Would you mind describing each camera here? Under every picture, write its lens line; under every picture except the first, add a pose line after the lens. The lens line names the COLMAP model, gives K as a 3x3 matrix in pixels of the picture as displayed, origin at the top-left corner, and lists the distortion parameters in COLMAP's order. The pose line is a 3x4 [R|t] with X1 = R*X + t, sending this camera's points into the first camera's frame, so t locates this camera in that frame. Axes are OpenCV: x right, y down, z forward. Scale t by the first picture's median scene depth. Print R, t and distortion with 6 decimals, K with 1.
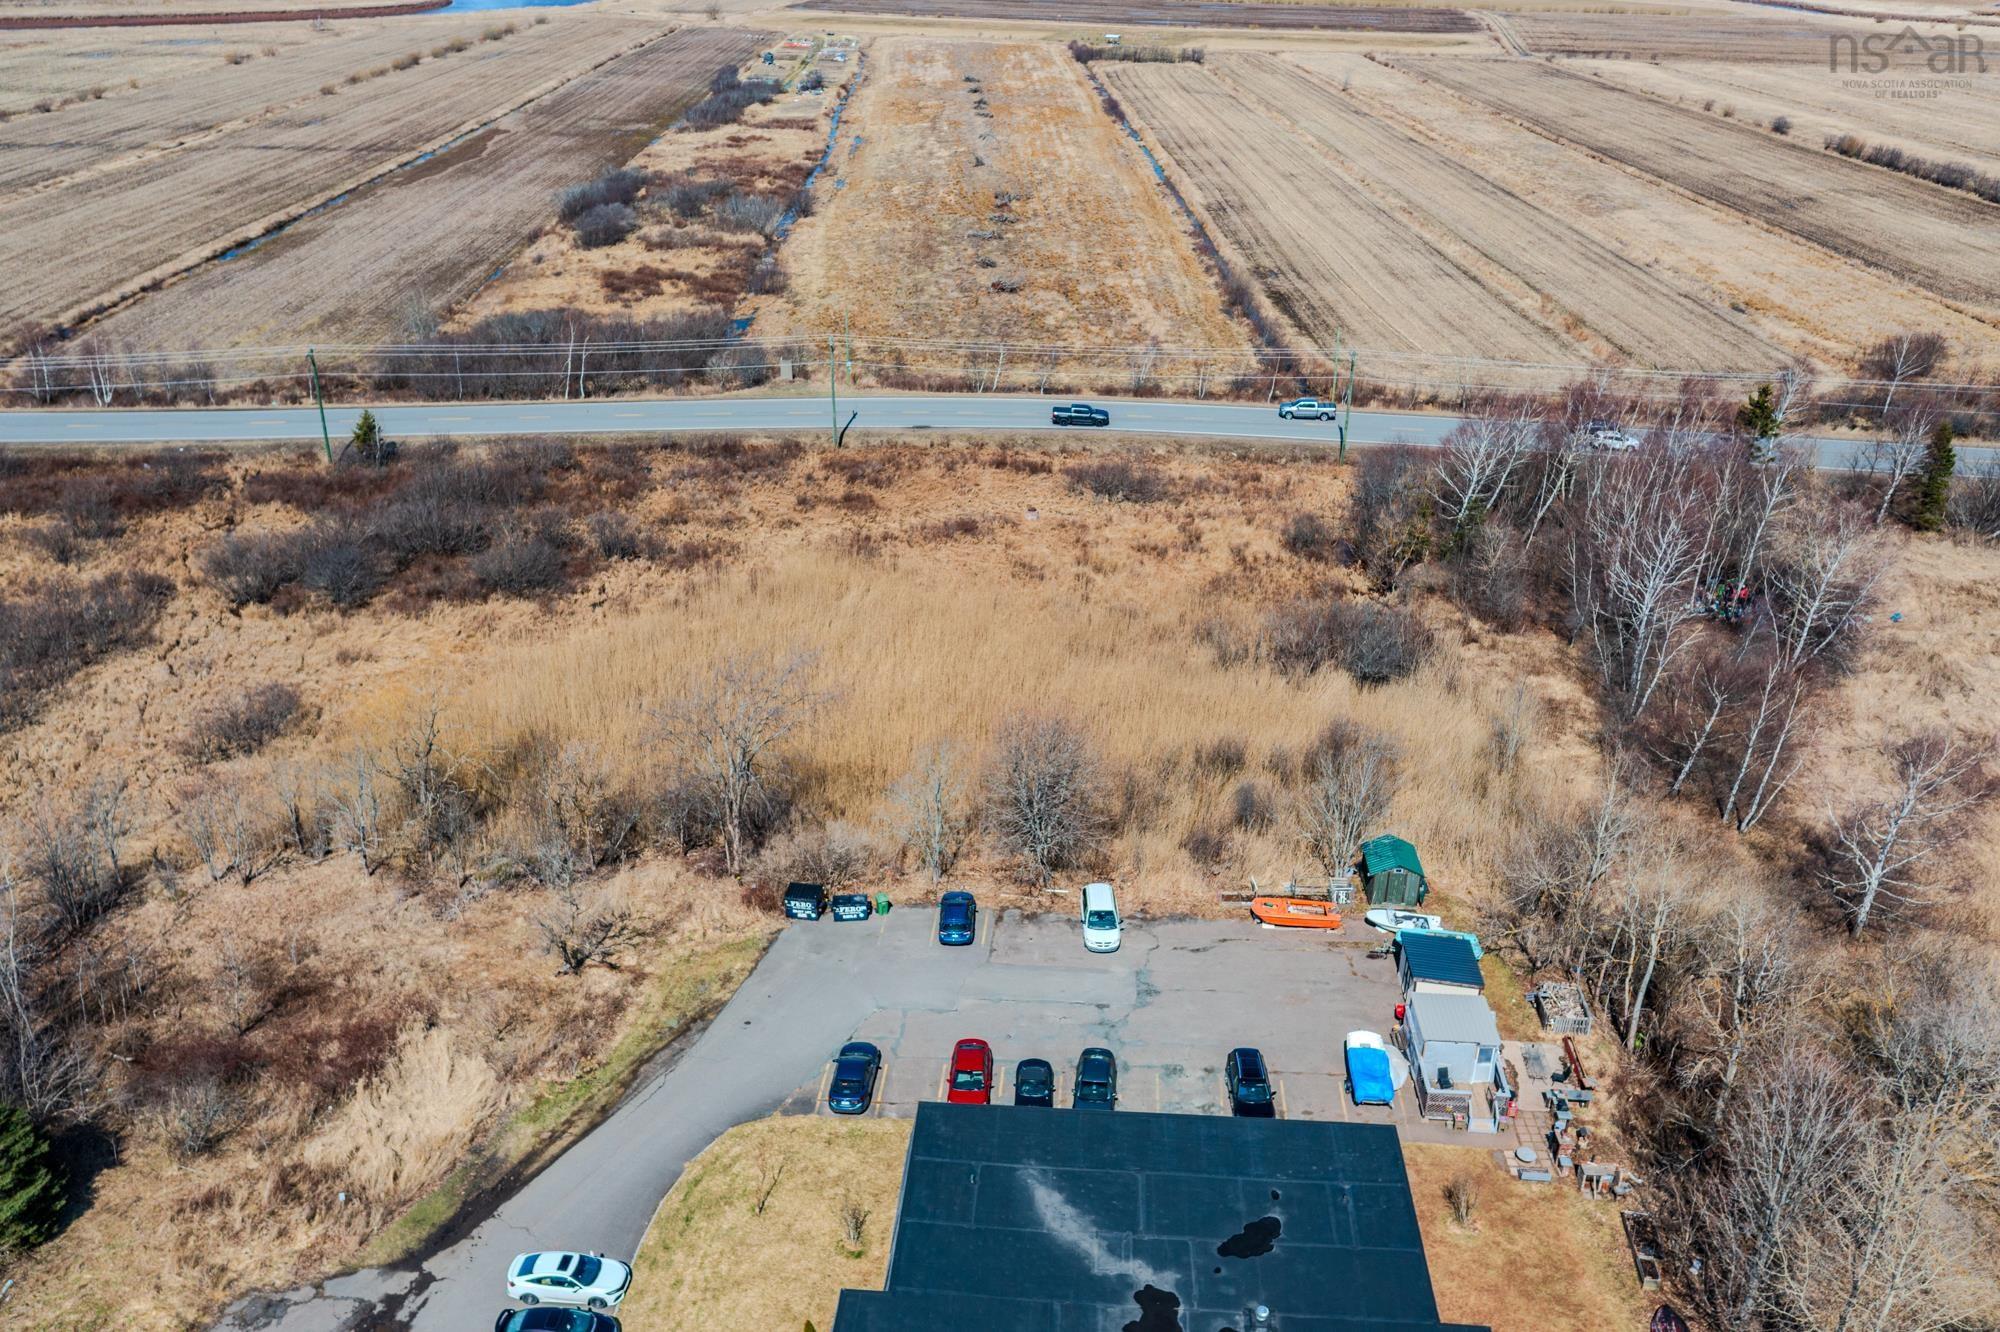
lens RADIAL K [[1617.0, 0, 1002.8], [0, 1617.0, 672.1], [0, 0, 1]] dist [0.000680, 0.010998]
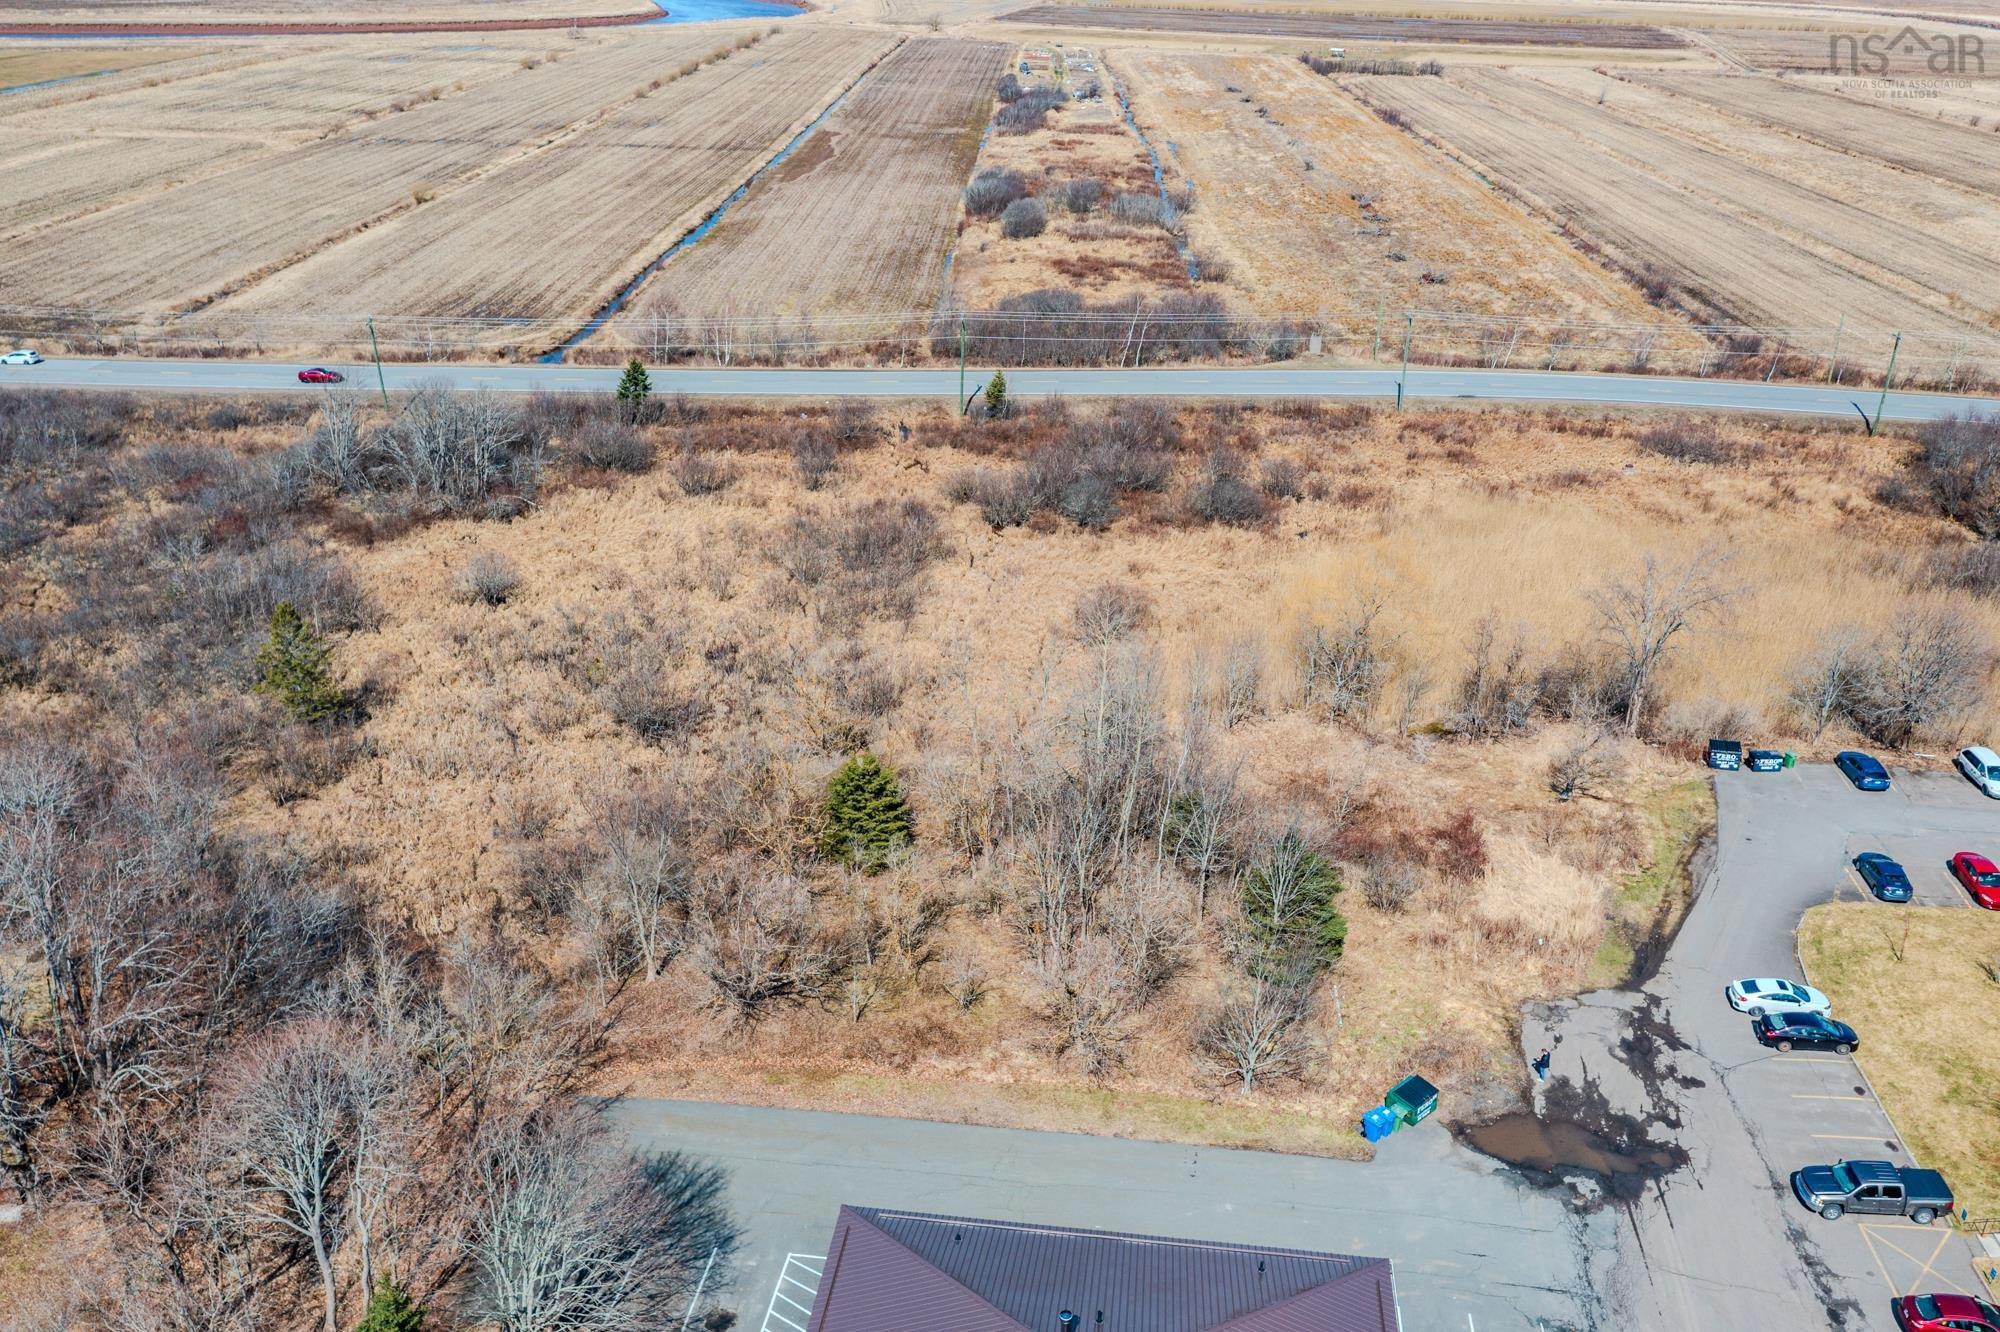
lens RADIAL K [[1617.0, 0, 998.7], [0, 1617.0, 657.0], [0, 0, 1]] dist [0.000680, 0.010998]
pose [[0.998564, 0.026194, -0.046740, -0.303857], [-0.026901, 0.999532, -0.014575, 0.050305], [0.046336, 0.015812, 0.998801, -0.116226]]
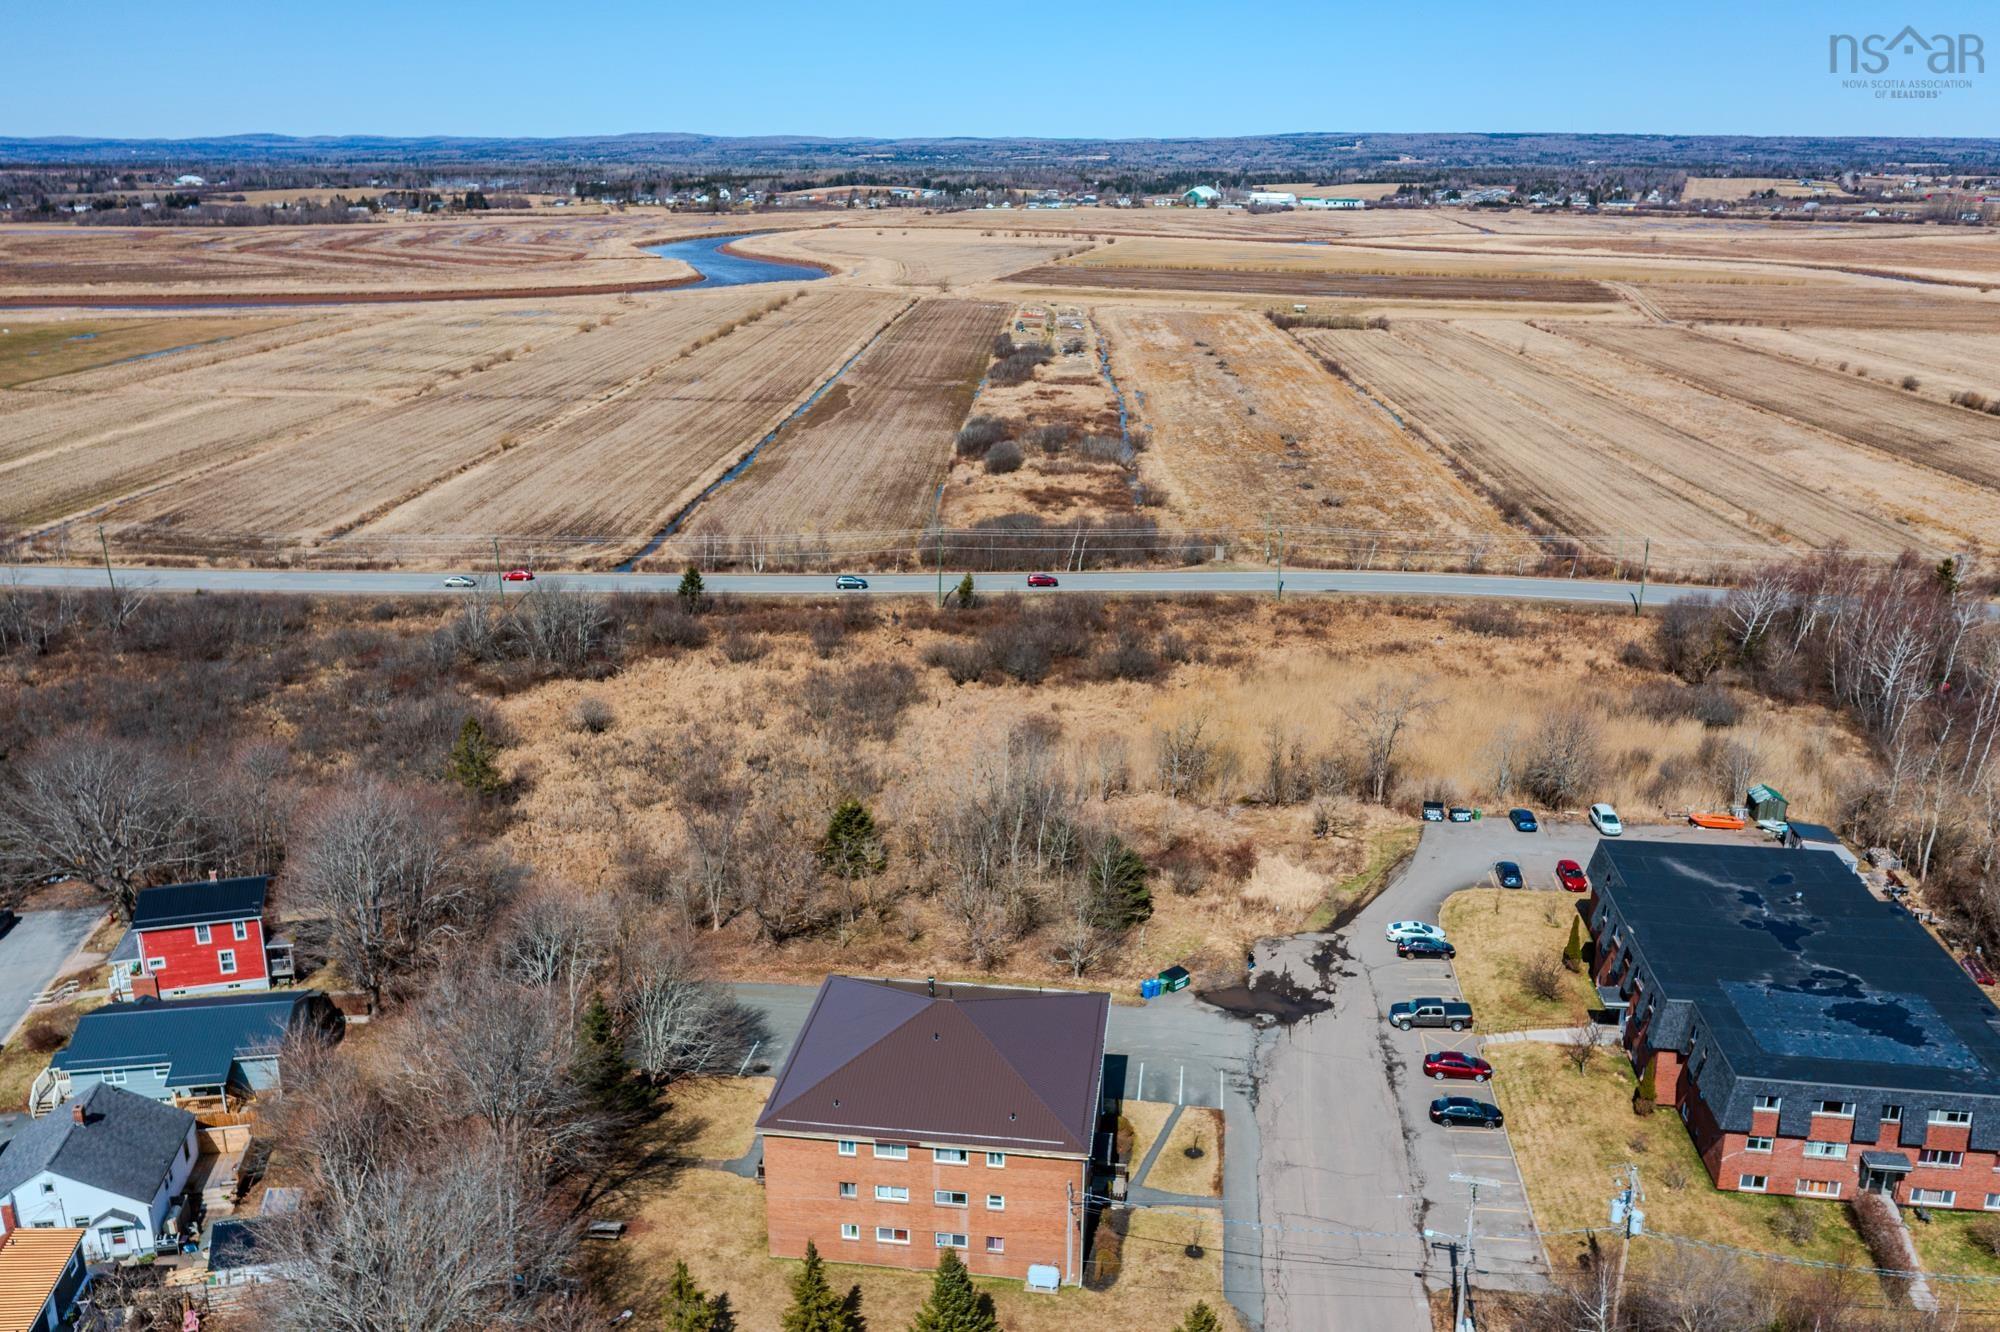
lens RADIAL K [[1617.0, 0, 996.2], [0, 1617.0, 671.3], [0, 0, 1]] dist [0.000680, 0.010998]
pose [[0.997892, 0.013052, -0.063577, -0.246486], [-0.022116, 0.989329, -0.144011, 0.128216], [0.061019, 0.145113, 0.987532, -0.410317]]
